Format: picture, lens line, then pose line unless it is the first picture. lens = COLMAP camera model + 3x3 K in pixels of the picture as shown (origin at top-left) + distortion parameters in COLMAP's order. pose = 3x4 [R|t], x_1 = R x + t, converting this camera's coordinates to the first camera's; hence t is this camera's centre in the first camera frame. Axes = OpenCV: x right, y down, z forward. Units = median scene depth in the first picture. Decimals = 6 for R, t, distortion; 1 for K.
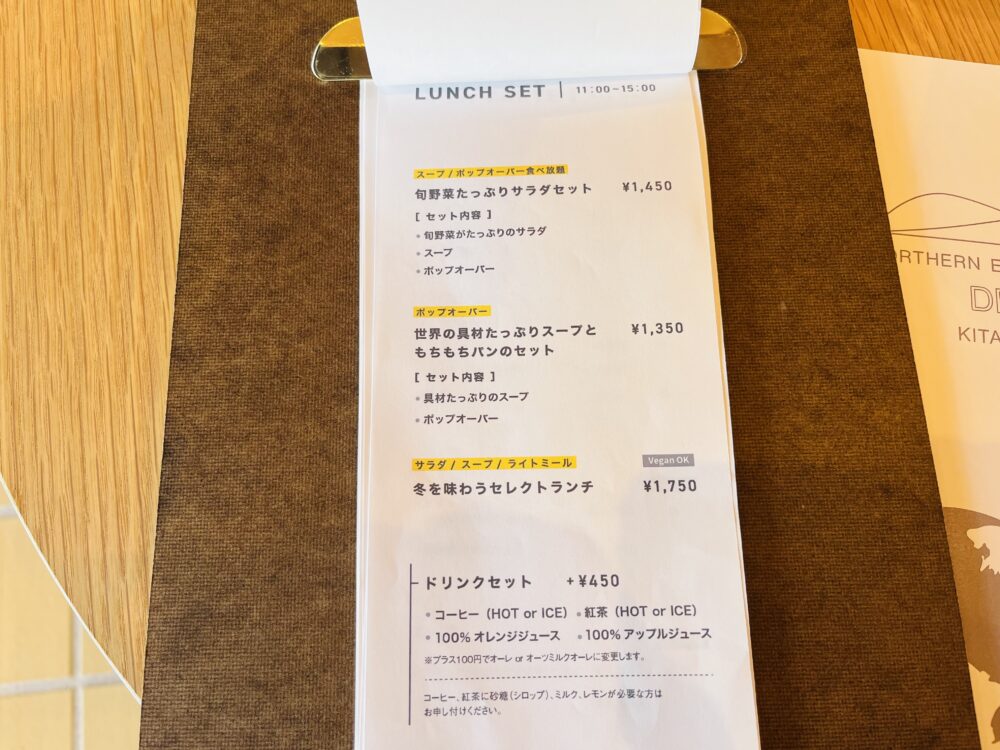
lens RADIAL K [[754.1, 0, 498.1], [0, 754.1, 367.1], [0, 0, 1]] dist [0.023157, -0.050807]
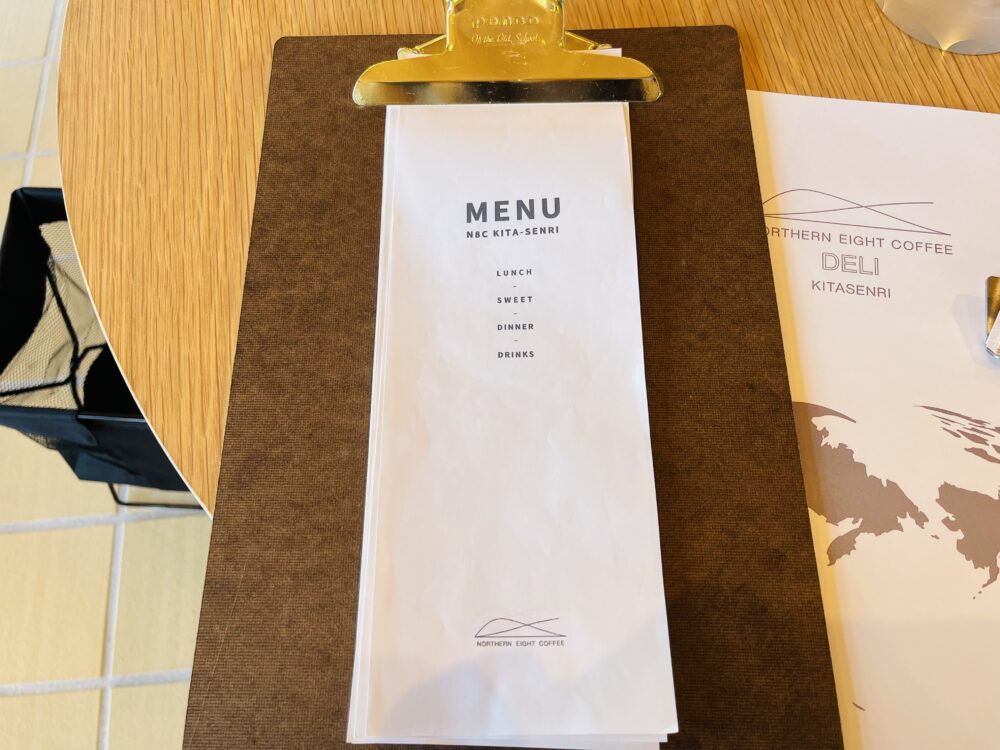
lens RADIAL K [[754.1, 0, 498.2], [0, 754.1, 389.6], [0, 0, 1]] dist [0.023157, -0.050807]
pose [[0.999296, 0.025568, -0.027466, 0.081925], [-0.027995, 0.995368, -0.091975, 0.289644], [0.024988, 0.092680, 0.995382, -0.368393]]
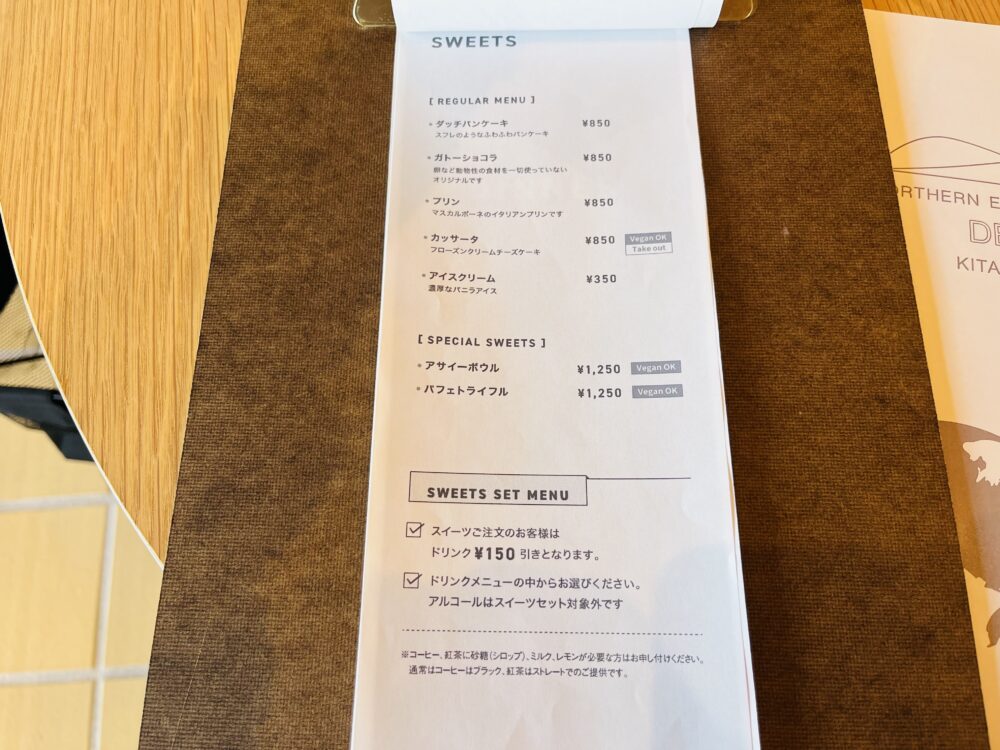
lens RADIAL K [[754.1, 0, 496.3], [0, 754.1, 377.3], [0, 0, 1]] dist [0.023157, -0.050807]
pose [[0.998356, 0.035753, -0.044792, 0.029441], [-0.038311, 0.997604, -0.057601, 0.198146], [0.042625, 0.059222, 0.997334, -0.052821]]
